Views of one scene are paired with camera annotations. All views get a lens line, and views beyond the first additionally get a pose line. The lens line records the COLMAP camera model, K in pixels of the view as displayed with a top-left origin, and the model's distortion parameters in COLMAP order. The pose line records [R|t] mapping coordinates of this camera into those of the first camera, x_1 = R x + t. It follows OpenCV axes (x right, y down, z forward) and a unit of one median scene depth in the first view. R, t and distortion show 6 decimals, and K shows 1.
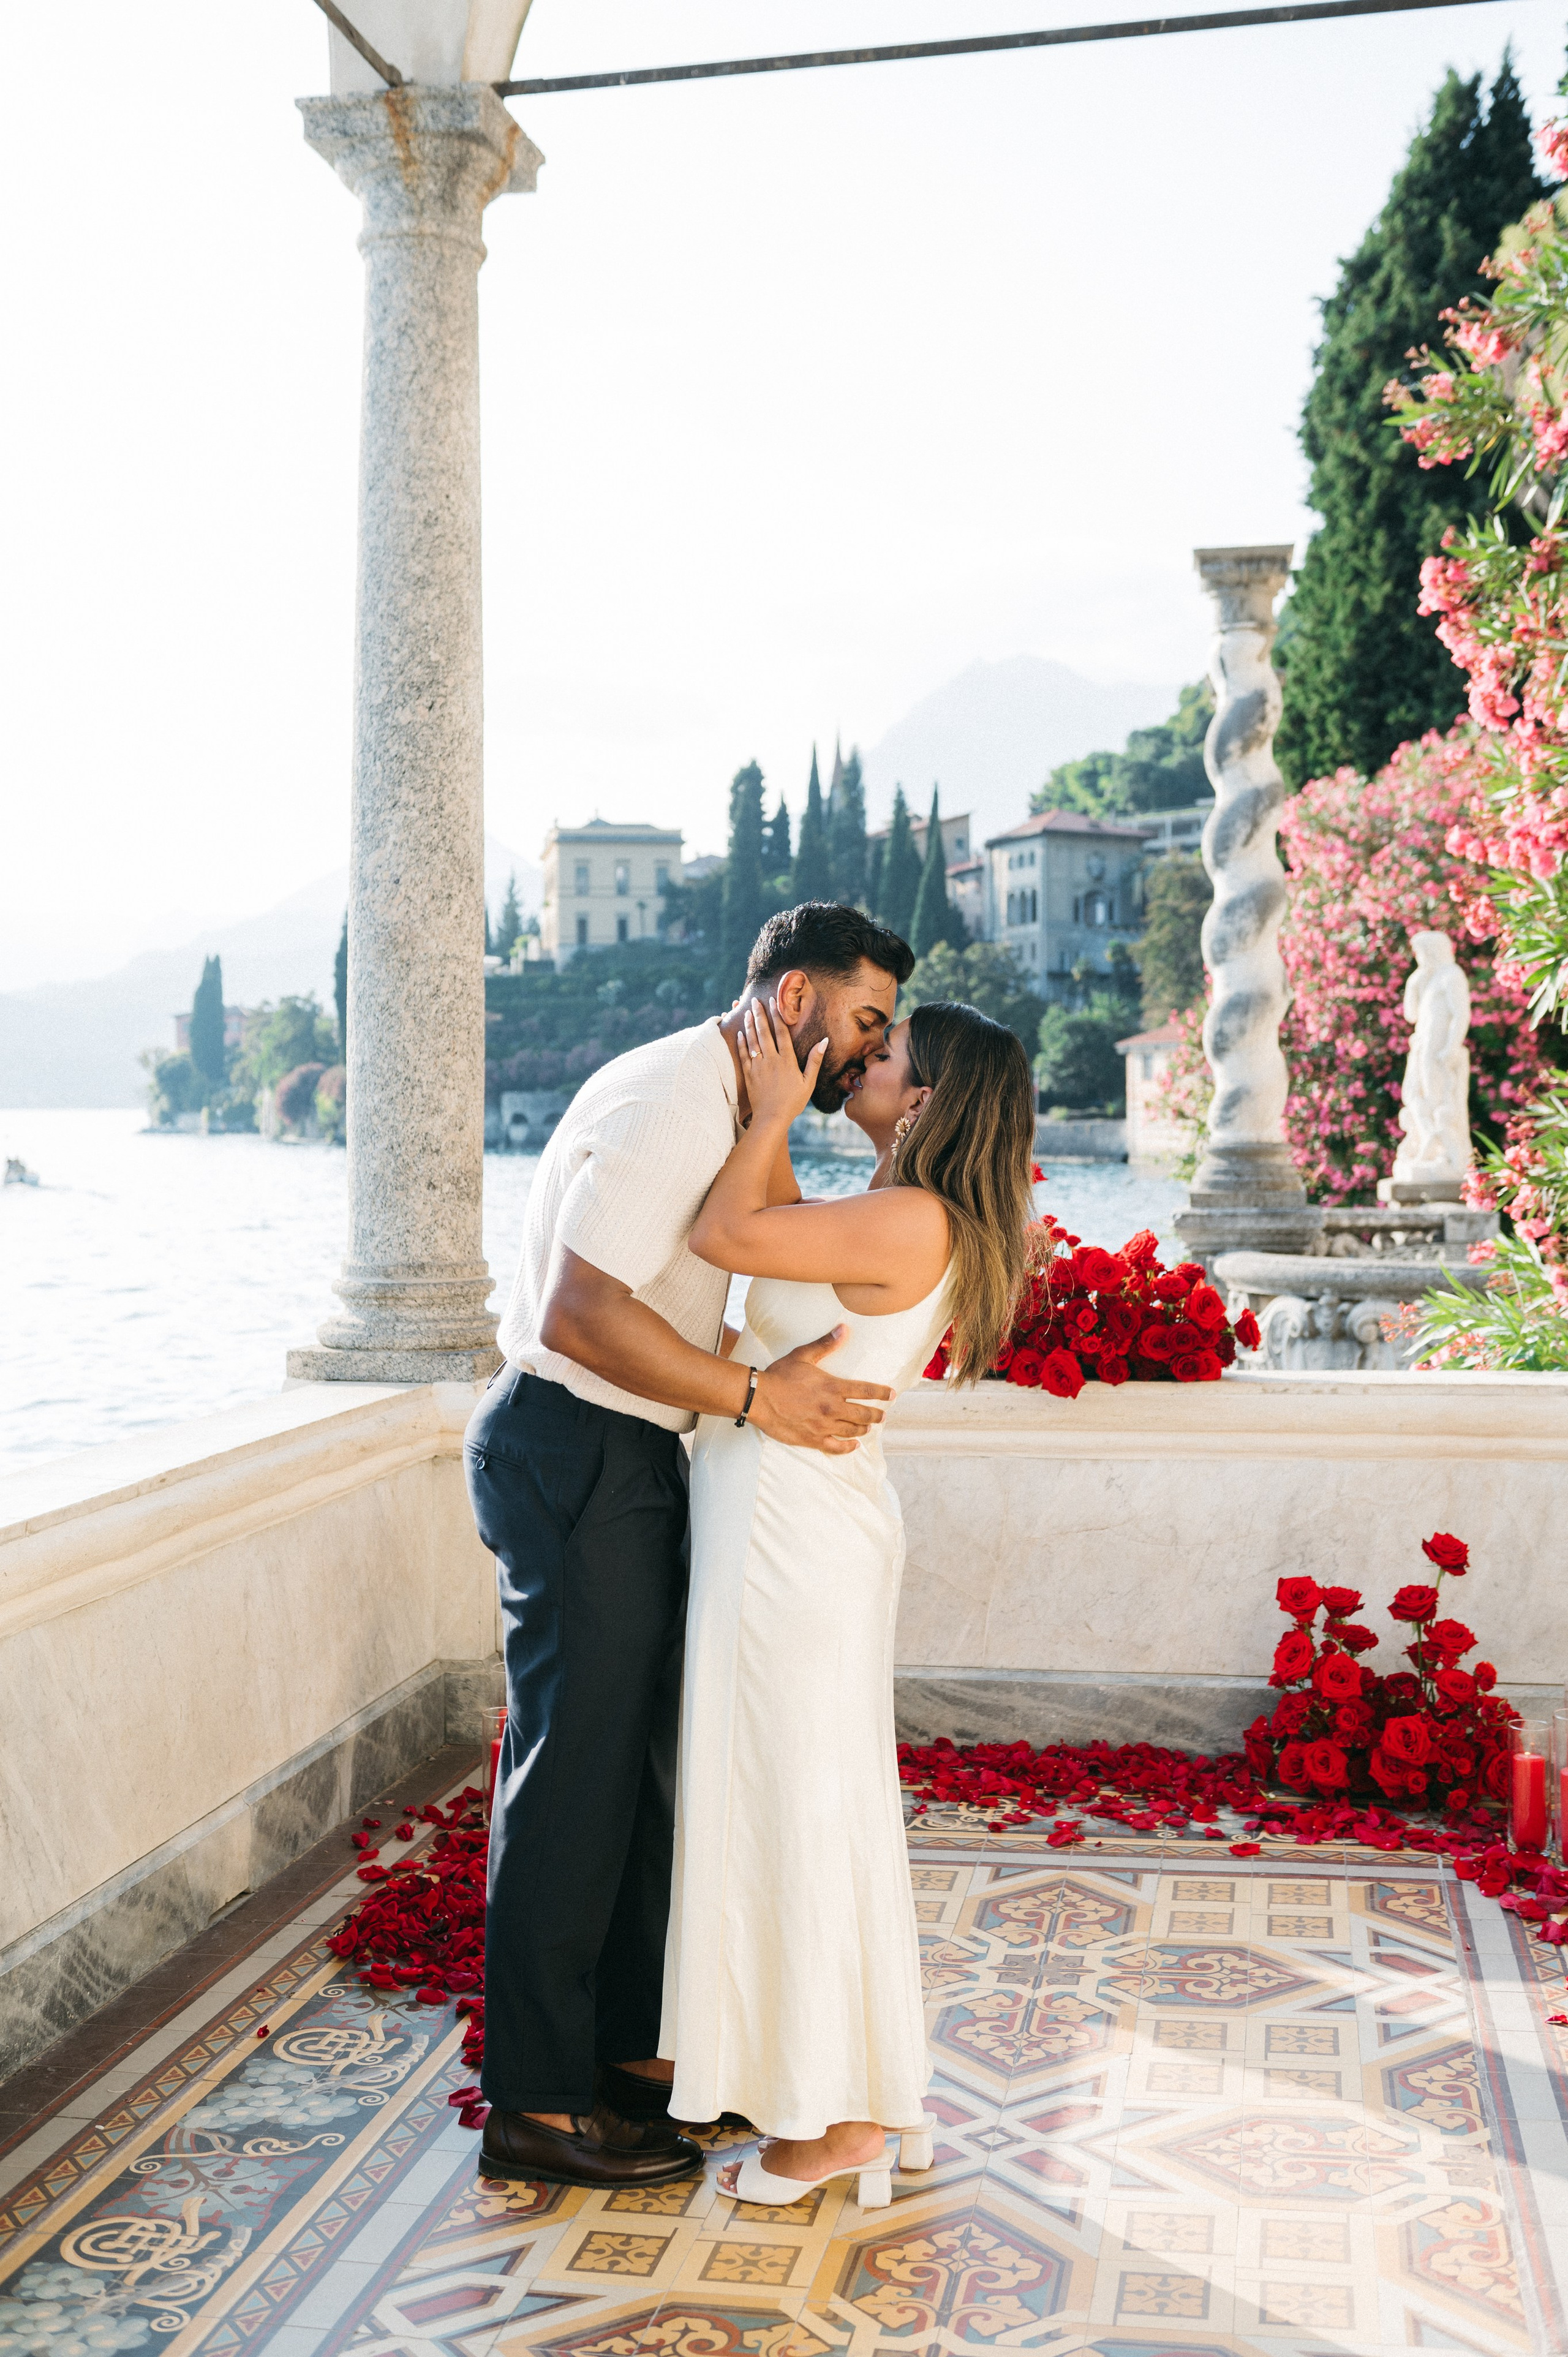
lens RADIAL K [[2459.9, 0, 769.3], [0, 2459.9, 1150.1], [0, 0, 1]] dist [-0.016062, 0.002186]
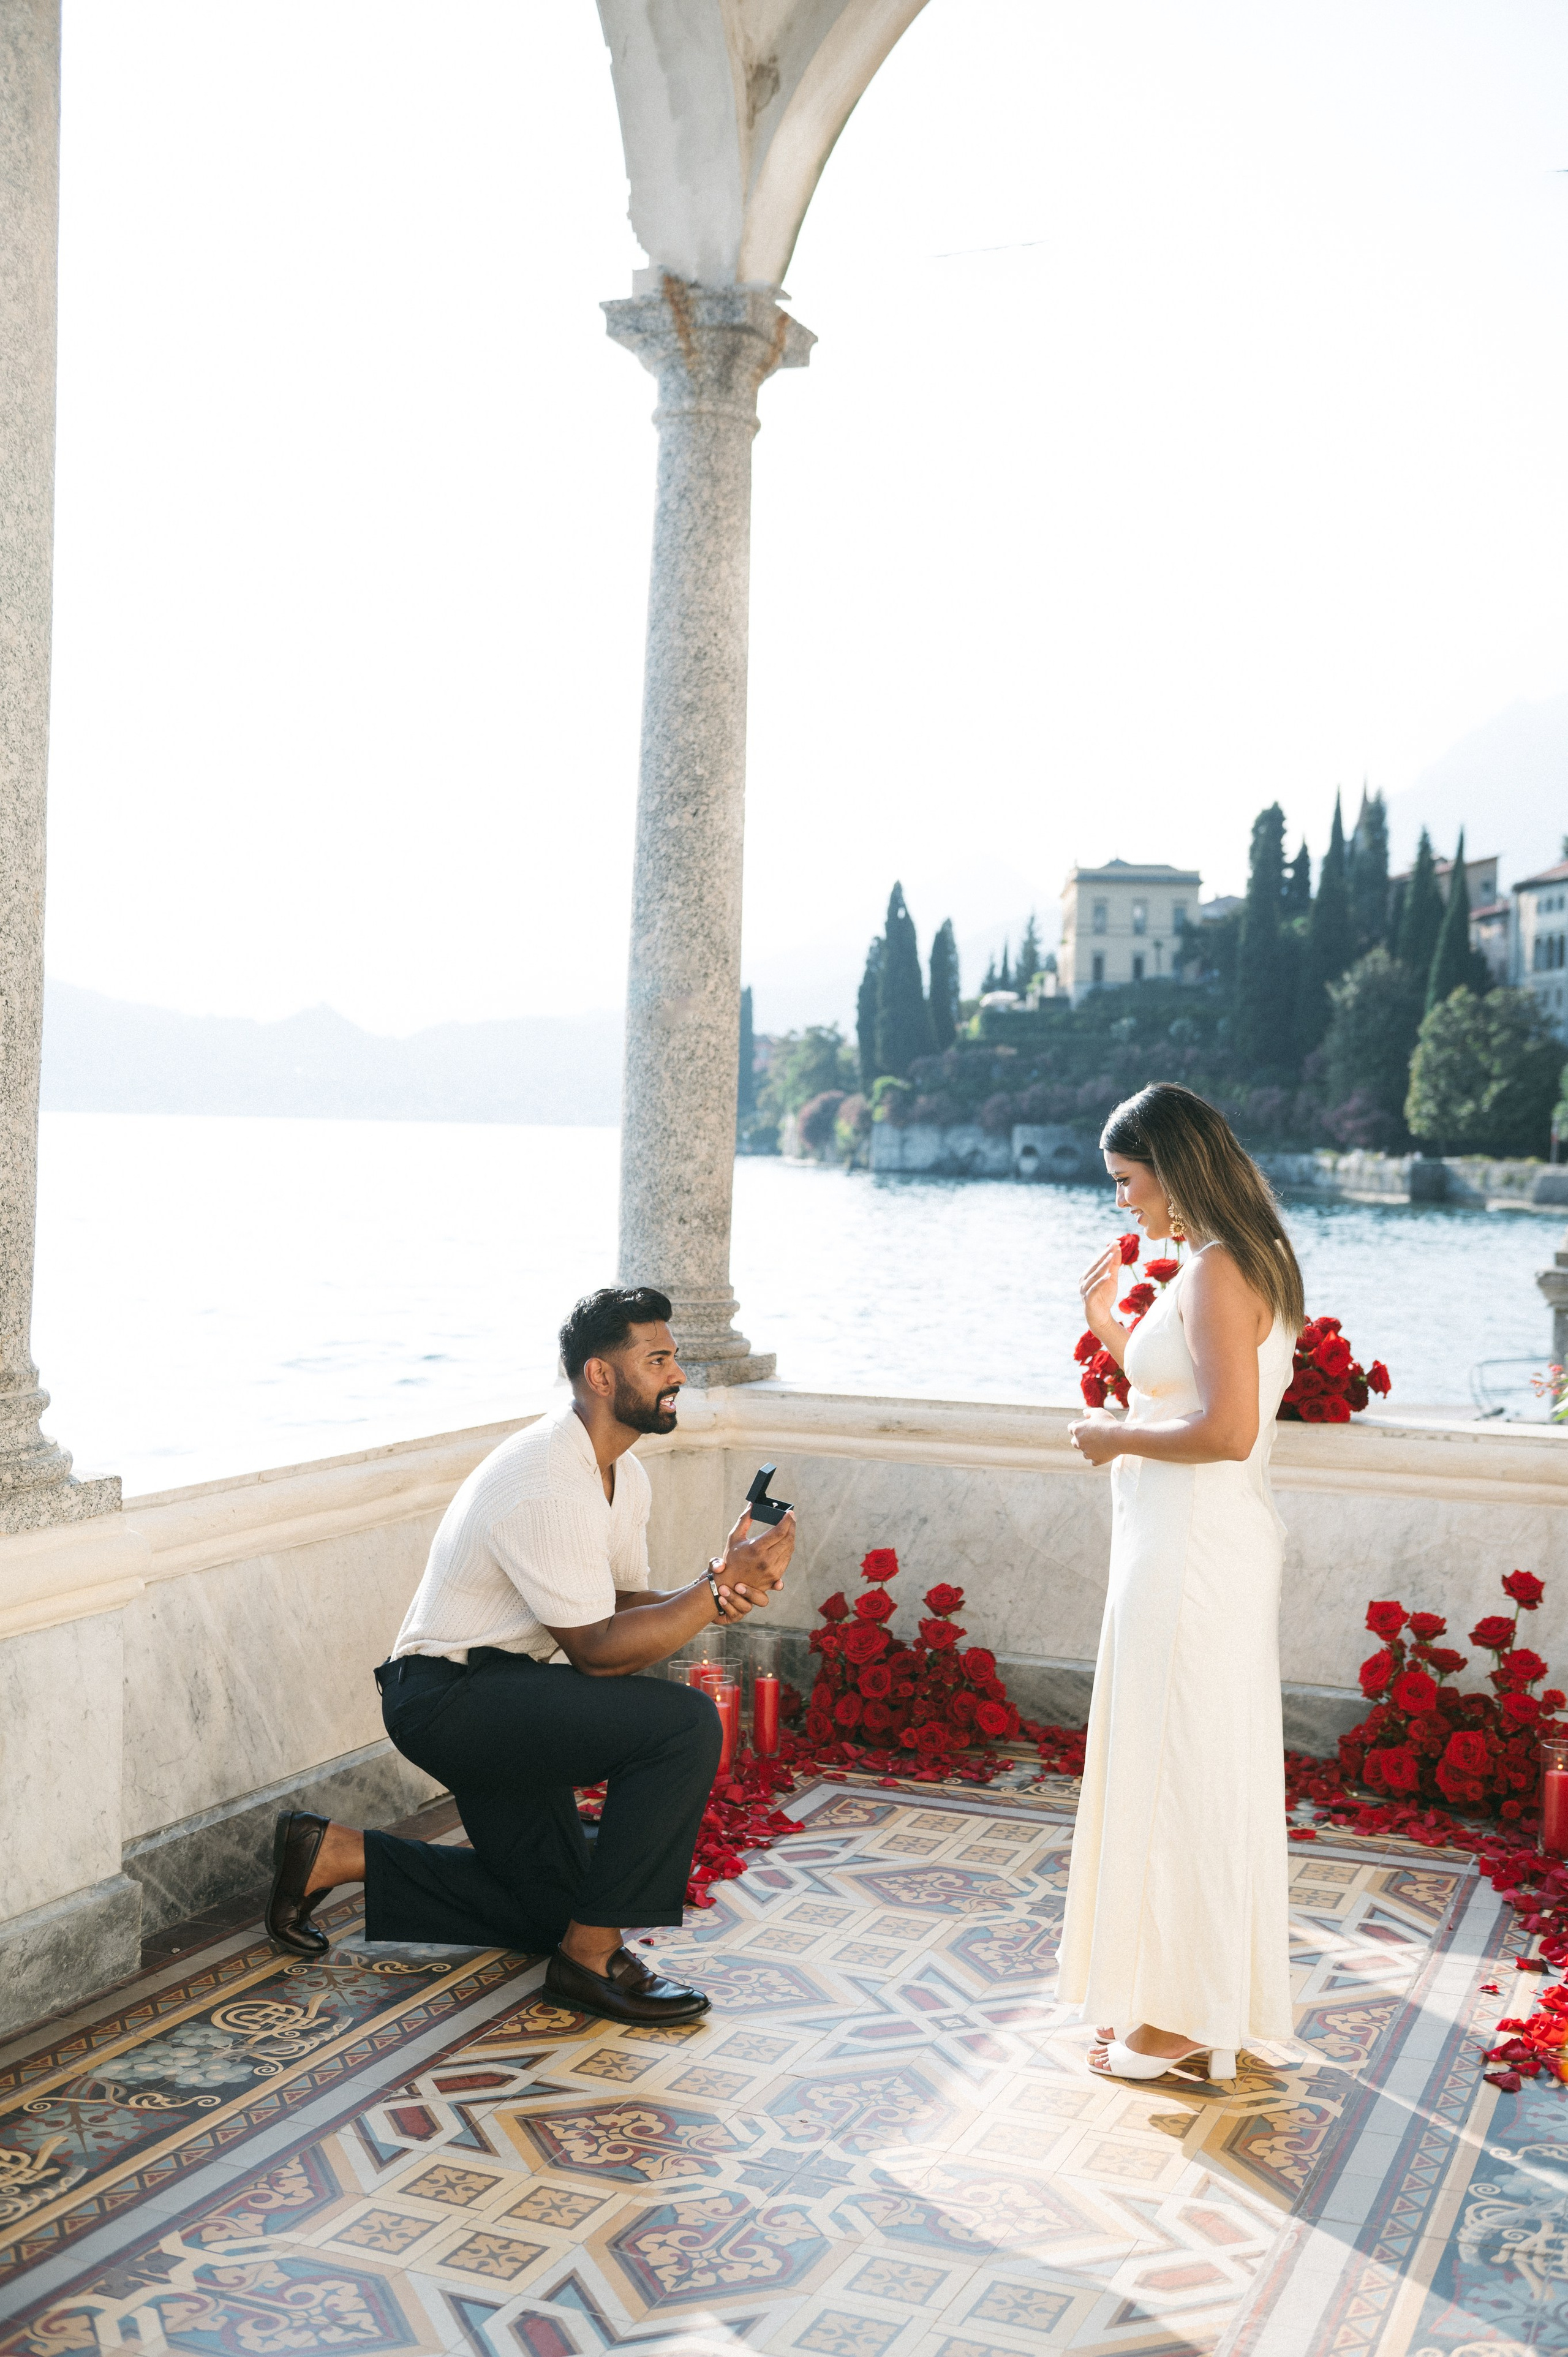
lens RADIAL K [[2402.0, 0, 758.8], [0, 2402.0, 1168.5], [0, 0, 1]] dist [-0.009831, 0.002172]
pose [[0.976409, 0.034277, -0.213191, 0.141841], [-0.035361, 0.999374, -0.001275, -0.010138], [0.213013, 0.008784, 0.977010, -0.114058]]
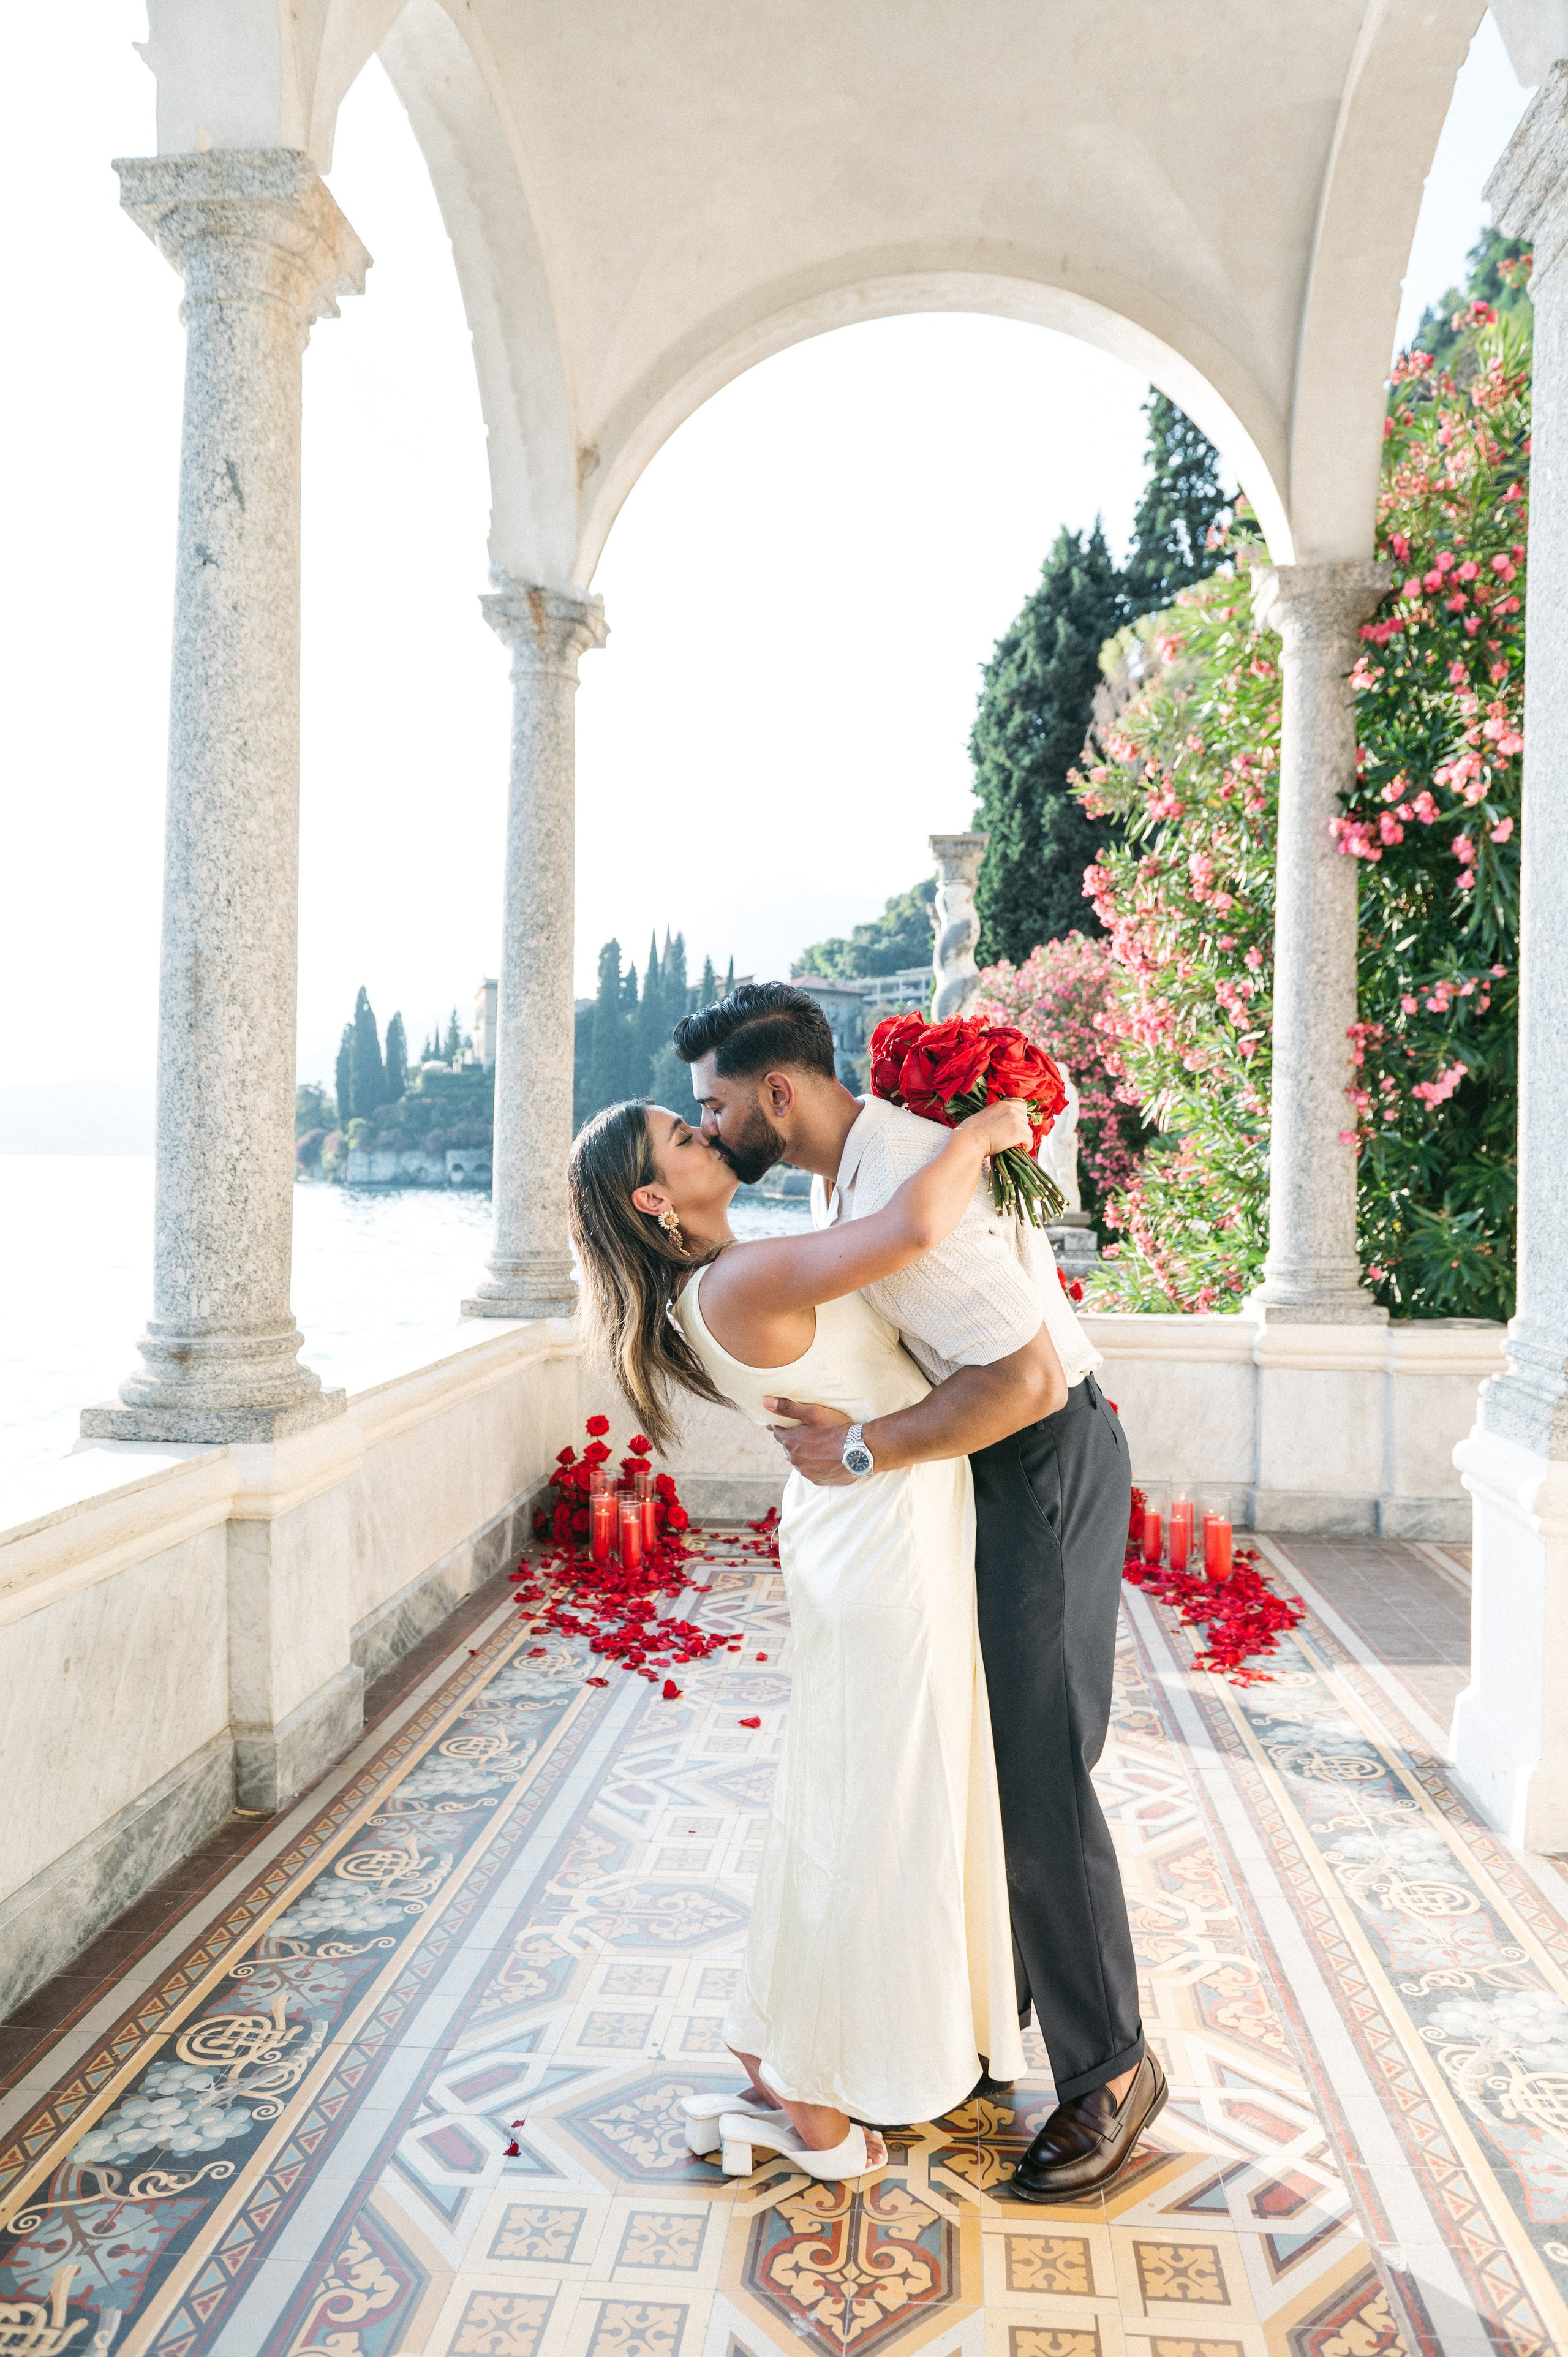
lens RADIAL K [[1583.0, 0, 781.7], [0, 1583.0, 1172.7], [0, 0, 1]] dist [-0.010121, -0.000954]
pose [[0.994730, 0.012949, 0.101708, -0.083064], [-0.011798, 0.999859, -0.011910, 0.000954], [-0.101848, 0.010648, 0.994743, -0.153013]]
